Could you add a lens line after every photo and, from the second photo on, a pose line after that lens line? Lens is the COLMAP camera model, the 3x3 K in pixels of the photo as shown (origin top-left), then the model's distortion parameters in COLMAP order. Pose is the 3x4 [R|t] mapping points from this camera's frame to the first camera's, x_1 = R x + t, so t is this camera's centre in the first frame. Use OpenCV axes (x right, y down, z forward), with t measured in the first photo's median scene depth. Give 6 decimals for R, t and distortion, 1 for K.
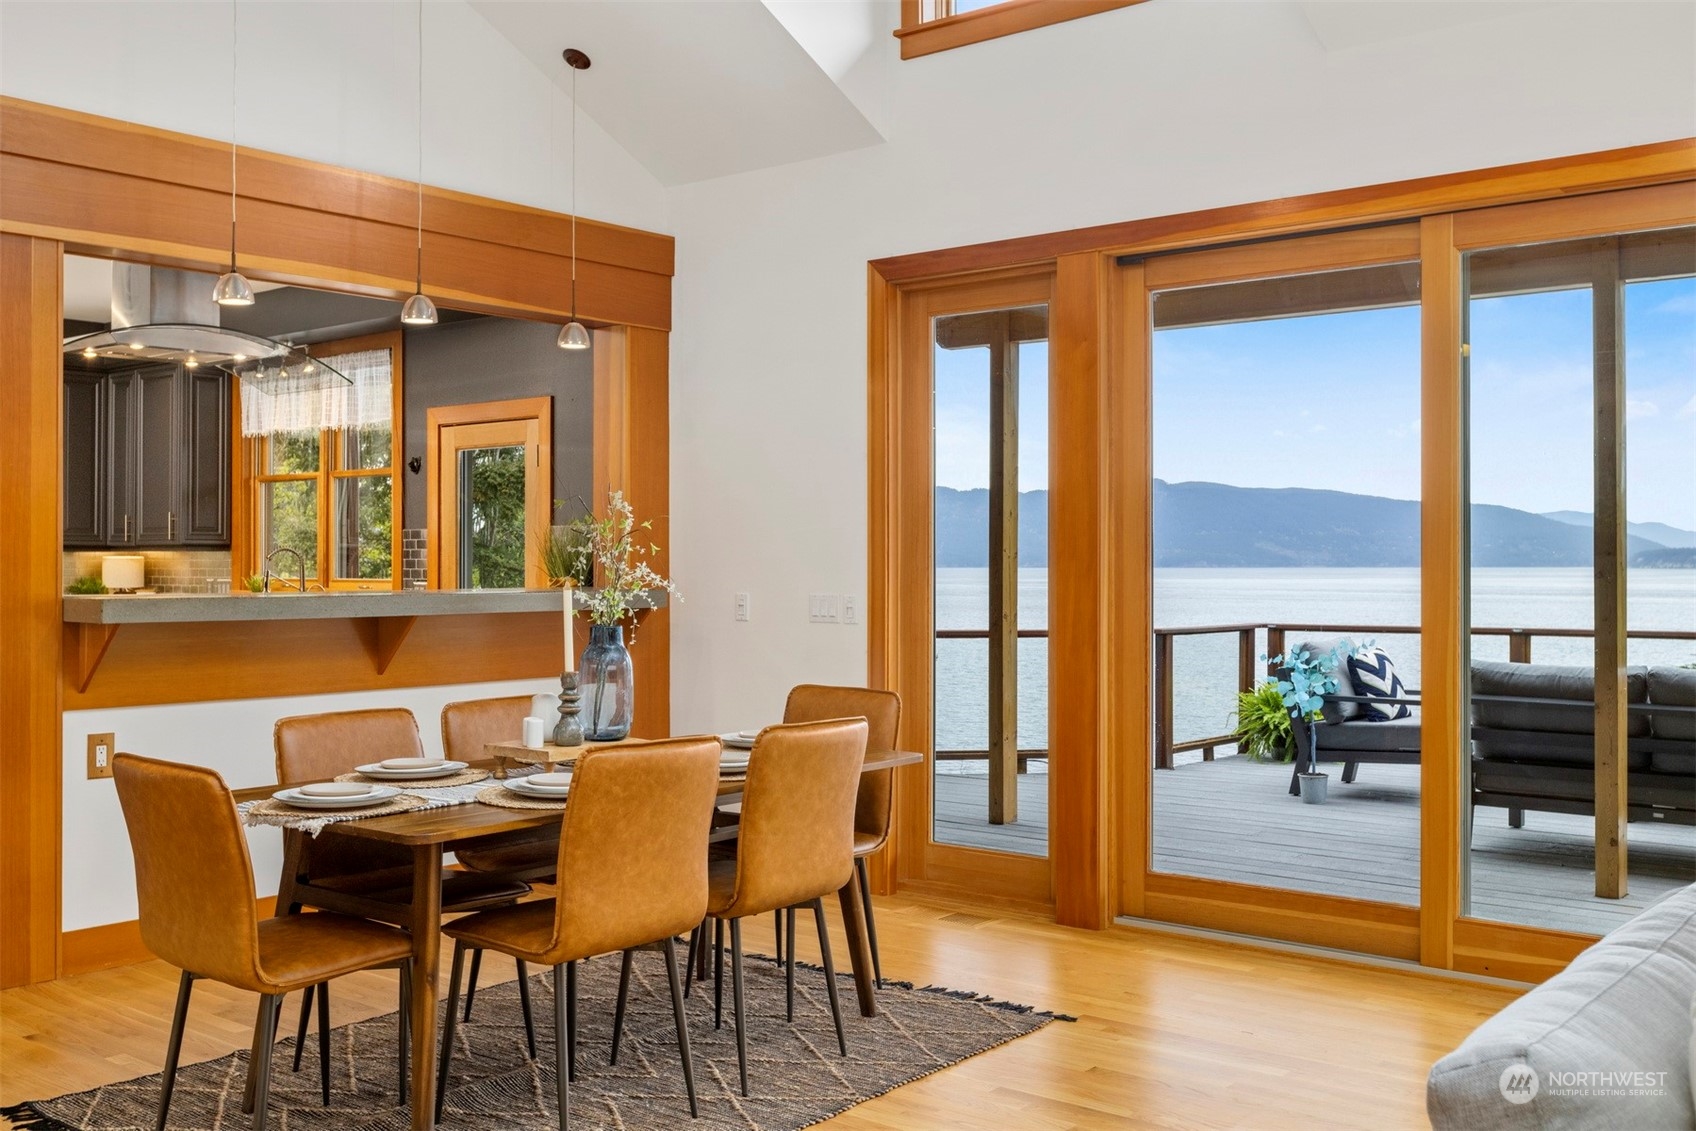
lens RADIAL K [[1632.2, 0, 849.6], [0, 1632.2, 556.9], [0, 0, 1]] dist [-0.027502, 0.000000]
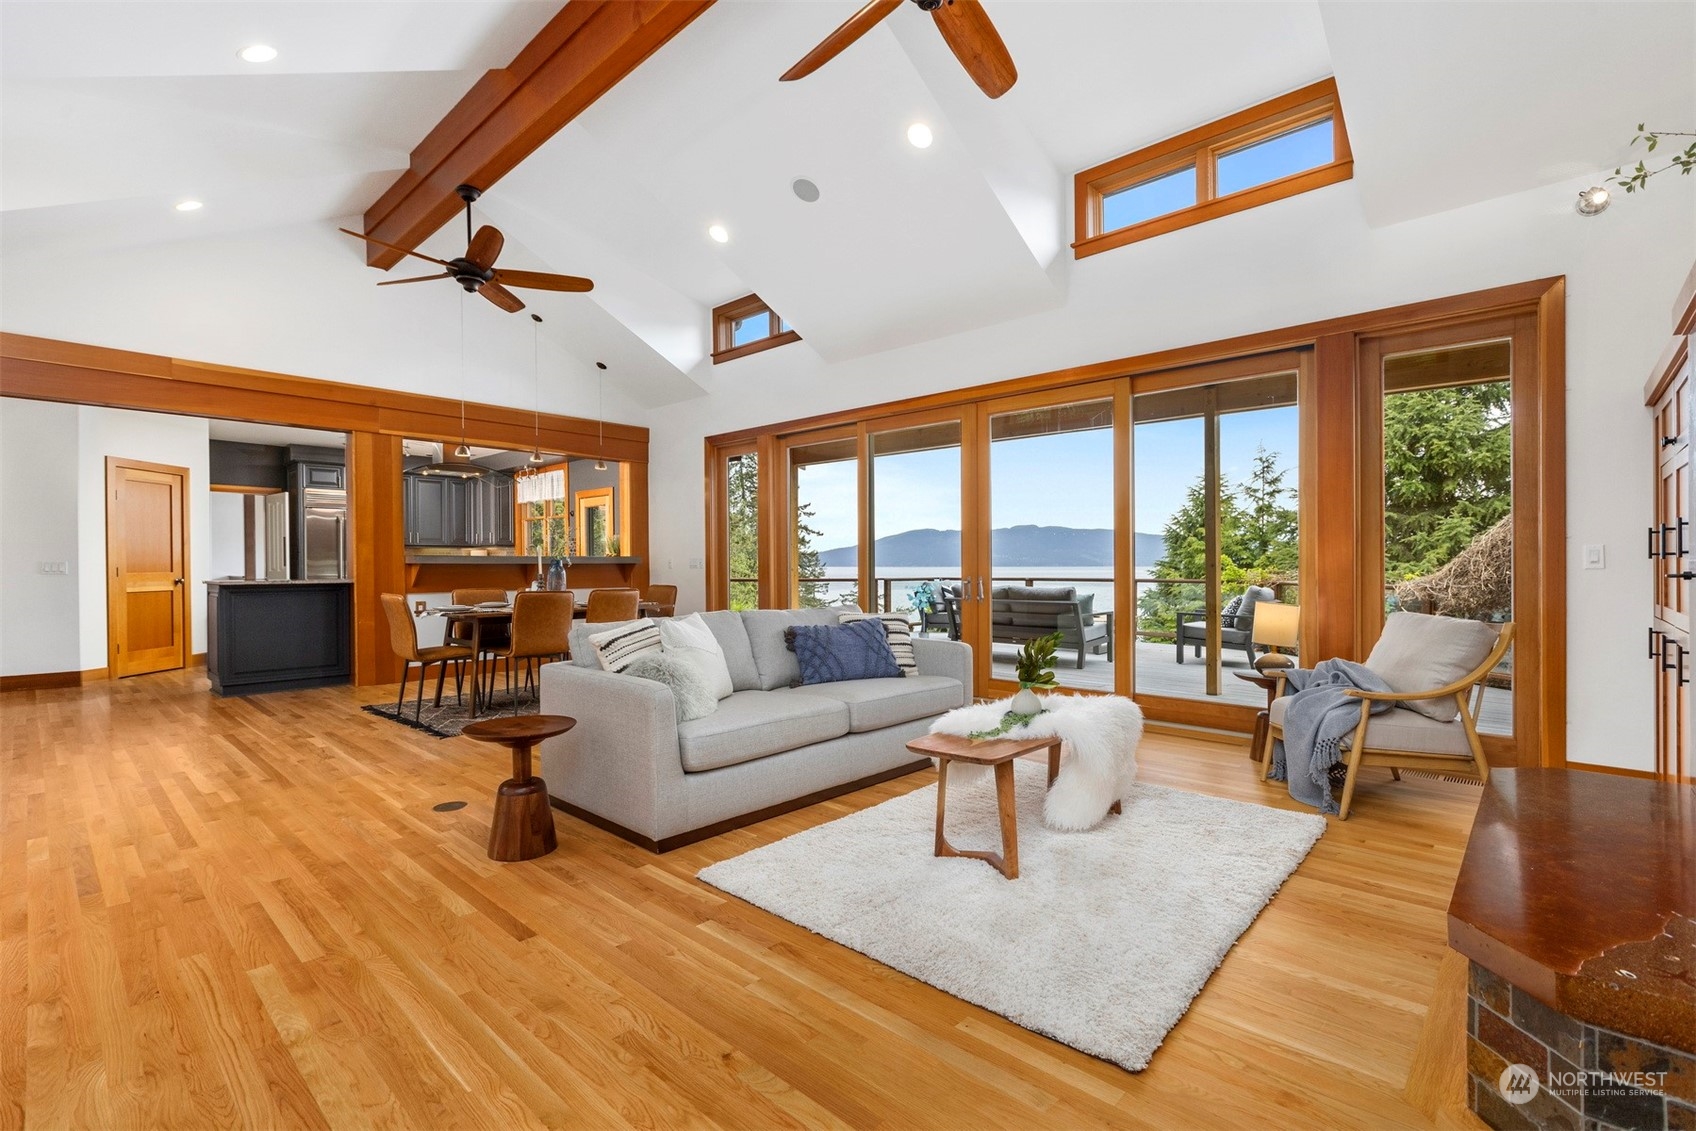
lens RADIAL K [[758.6, 0, 838.8], [0, 758.6, 567.3], [0, 0, 1]] dist [-0.014029, 0.000861]
pose [[0.998584, -0.002734, -0.053130, 0.274451], [0.003210, 0.999955, 0.008887, 0.025948], [0.053103, -0.009045, 0.998548, -0.246842]]
